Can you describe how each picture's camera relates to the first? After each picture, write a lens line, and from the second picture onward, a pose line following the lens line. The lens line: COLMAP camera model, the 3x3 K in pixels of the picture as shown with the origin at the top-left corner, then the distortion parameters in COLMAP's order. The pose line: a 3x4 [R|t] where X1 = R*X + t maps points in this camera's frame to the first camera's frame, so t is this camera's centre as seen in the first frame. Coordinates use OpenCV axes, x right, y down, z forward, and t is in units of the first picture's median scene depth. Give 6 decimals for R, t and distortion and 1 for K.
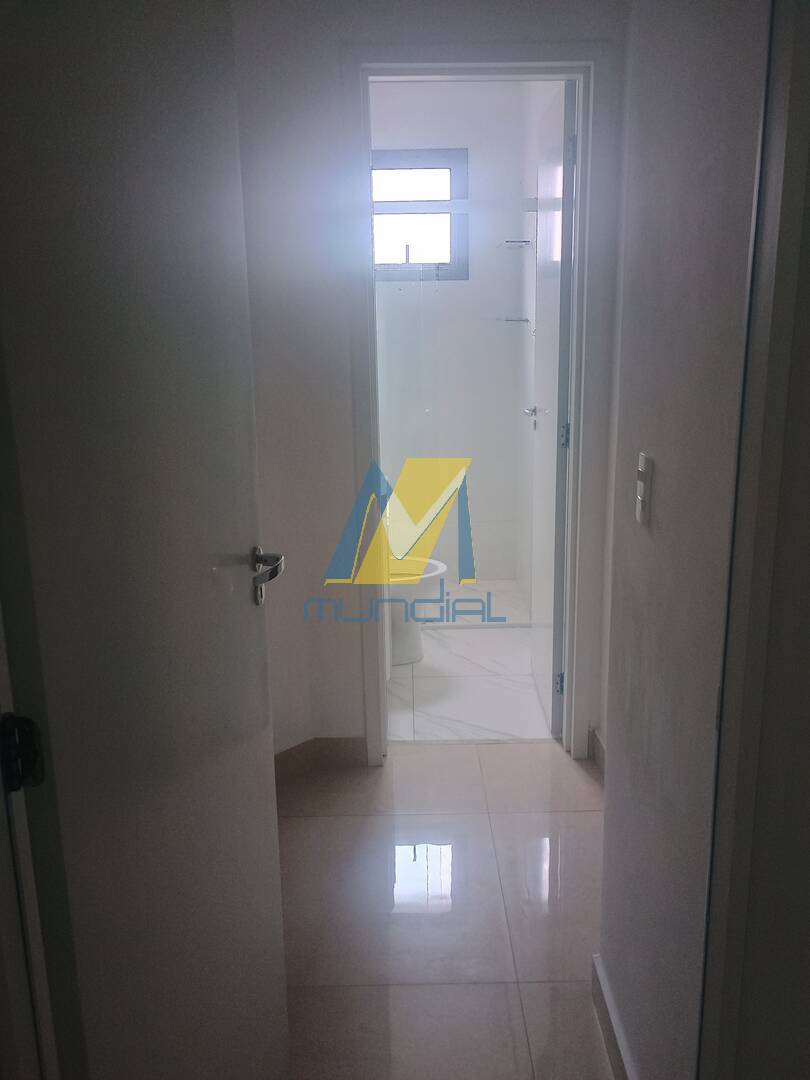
lens RADIAL K [[915.1, 0, 405.0], [0, 915.1, 540.0], [0, 0, 1]] dist [0.072079, -0.097538]
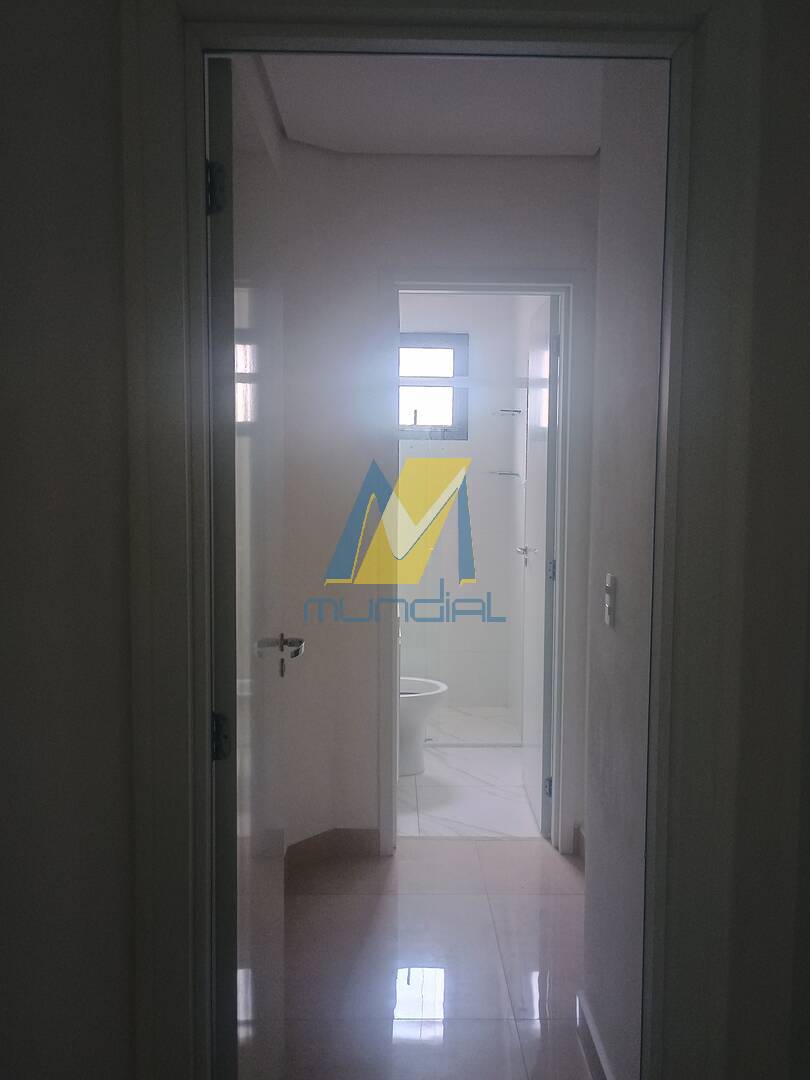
lens RADIAL K [[915.1, 0, 405.0], [0, 915.1, 540.0], [0, 0, 1]] dist [0.072079, -0.097538]
pose [[0.999630, 0.024515, 0.011781, -0.028920], [-0.022339, 0.987101, -0.158535, 0.037328], [-0.015516, 0.158213, 0.987283, -0.164478]]
